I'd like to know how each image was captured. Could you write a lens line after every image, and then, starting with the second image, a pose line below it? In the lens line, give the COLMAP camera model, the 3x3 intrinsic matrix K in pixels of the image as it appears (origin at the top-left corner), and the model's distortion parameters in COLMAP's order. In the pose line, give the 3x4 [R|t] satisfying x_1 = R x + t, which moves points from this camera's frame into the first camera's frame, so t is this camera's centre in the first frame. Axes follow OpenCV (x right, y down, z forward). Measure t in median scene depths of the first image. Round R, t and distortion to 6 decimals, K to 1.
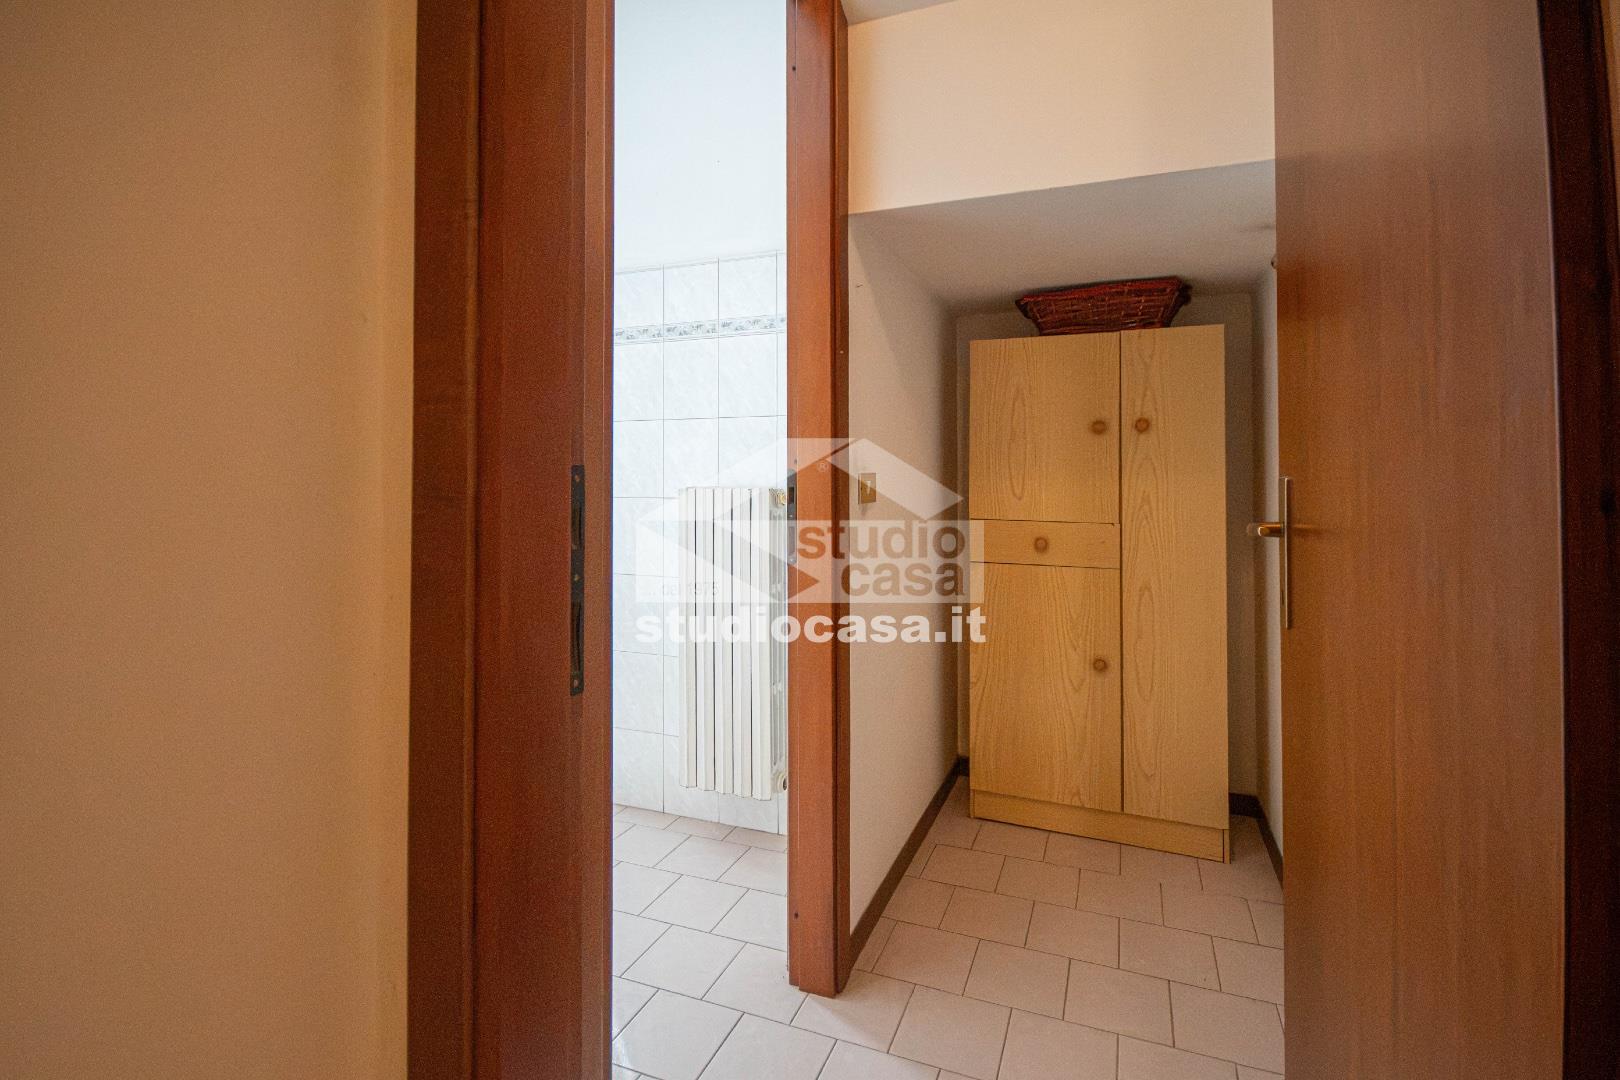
lens RADIAL K [[802.1, 0, 804.3], [0, 802.1, 470.7], [0, 0, 1]] dist [-0.002497, -0.000796]
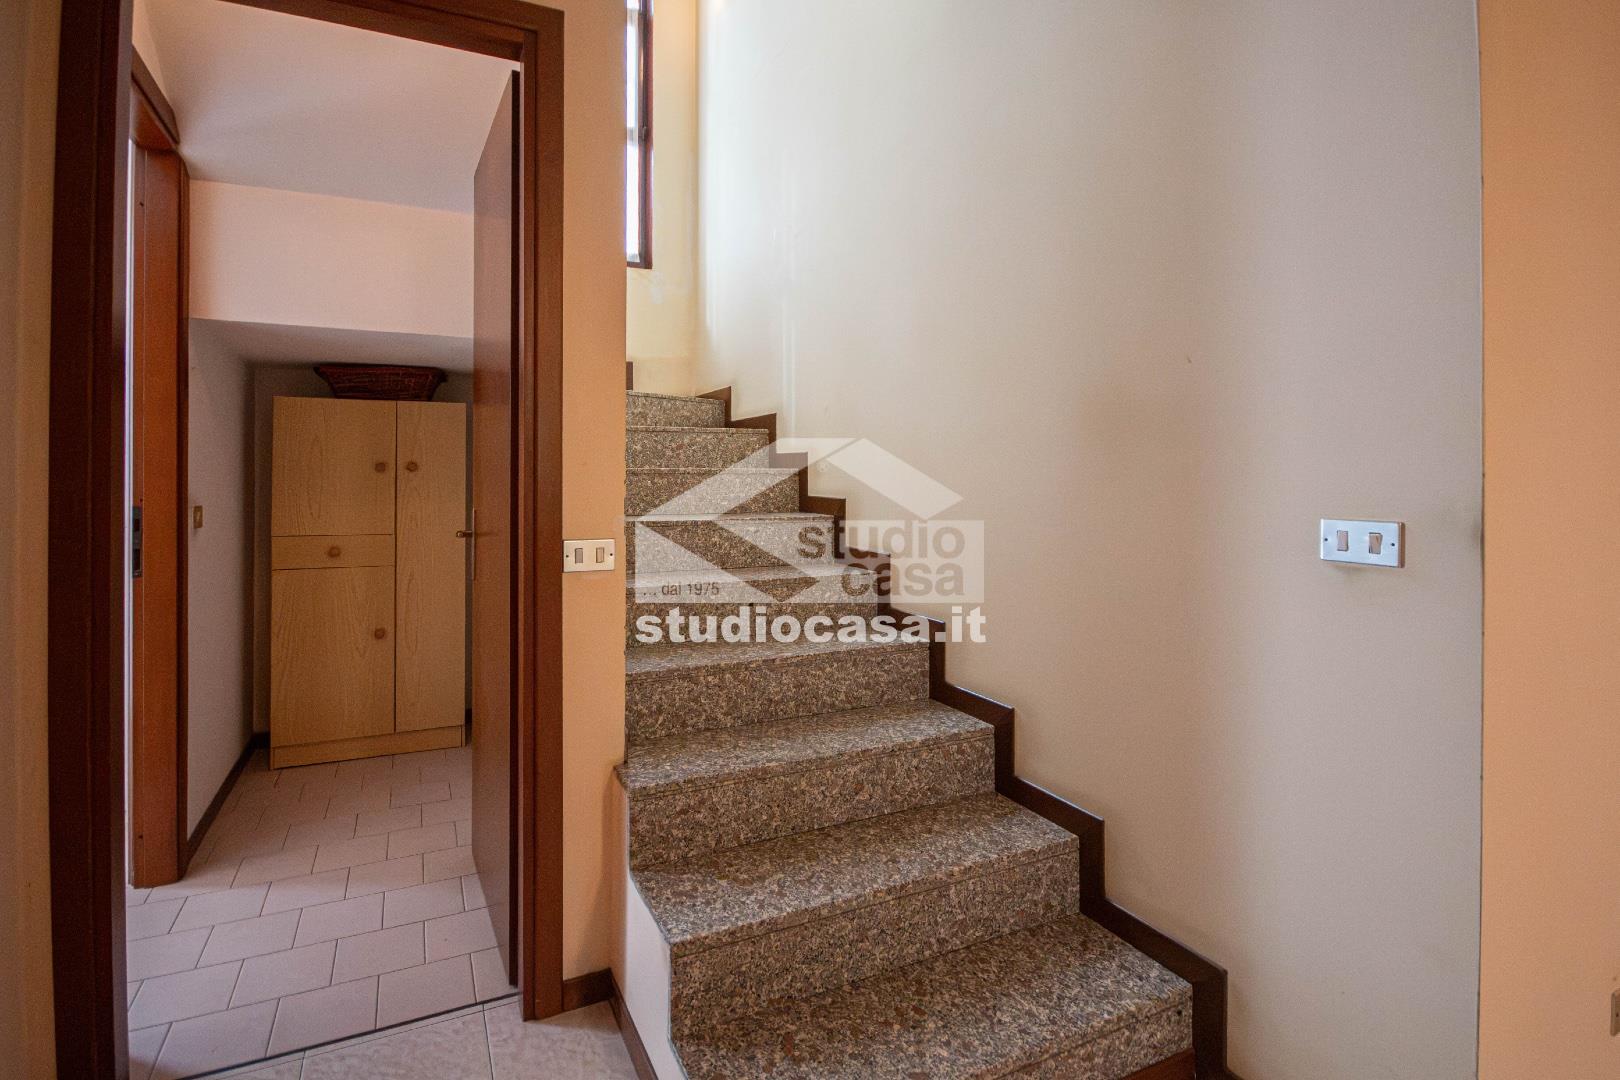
lens RADIAL K [[802.1, 0, 804.3], [0, 802.1, 470.7], [0, 0, 1]] dist [-0.002497, -0.000796]
pose [[0.667635, 0.011243, 0.744403, -0.189657], [-0.005520, 0.999933, -0.010151, -0.038130], [-0.744468, 0.002668, 0.667653, -0.511135]]
